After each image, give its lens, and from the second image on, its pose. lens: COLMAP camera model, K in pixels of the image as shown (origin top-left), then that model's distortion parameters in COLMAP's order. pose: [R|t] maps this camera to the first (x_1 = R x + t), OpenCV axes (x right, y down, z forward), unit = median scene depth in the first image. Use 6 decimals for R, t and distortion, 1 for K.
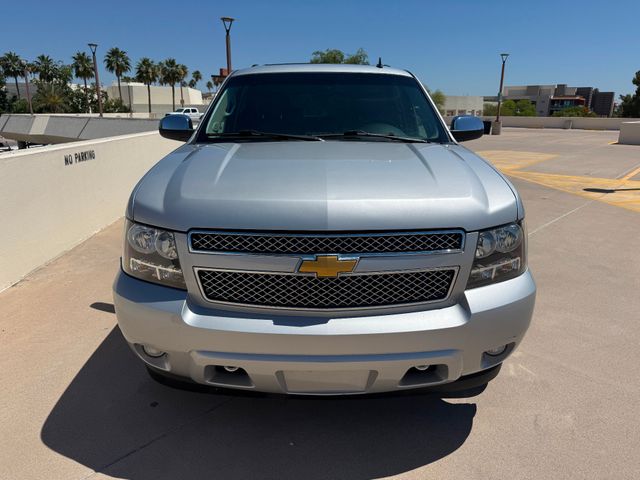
lens RADIAL K [[457.7, 0, 322.0], [0, 457.7, 238.6], [0, 0, 1]] dist [0.000572, -0.002774]
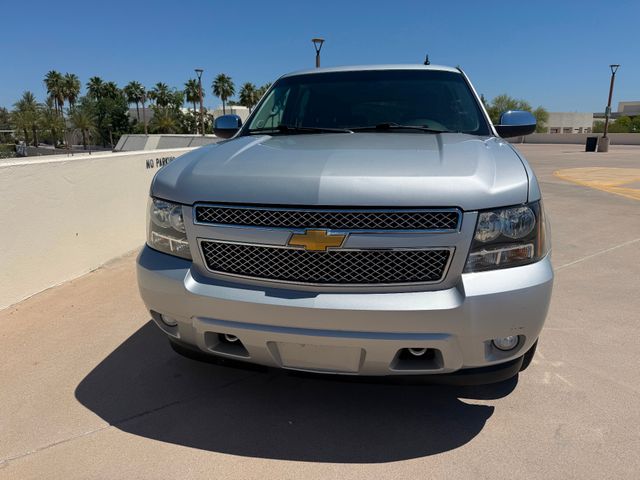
lens RADIAL K [[457.0, 0, 323.2], [0, 457.0, 242.2], [0, 0, 1]] dist [0.003318, -0.005397]
pose [[0.981047, 0.036264, -0.190347, 0.183300], [-0.042633, 0.998656, -0.029472, 0.078652], [0.189022, 0.037029, 0.981274, 0.007287]]
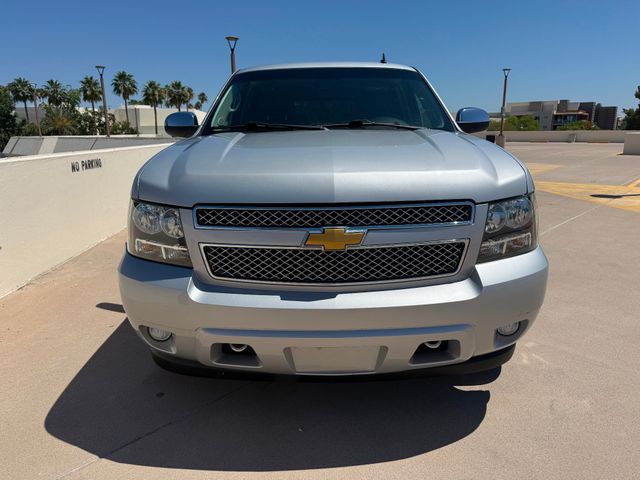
lens RADIAL K [[457.0, 0, 323.2], [0, 457.0, 242.2], [0, 0, 1]] dist [0.003318, -0.005397]
pose [[0.999851, -0.013942, -0.010200, -0.002702], [0.013609, 0.999396, -0.031962, 0.082370], [0.010639, 0.031818, 0.999437, 0.015895]]
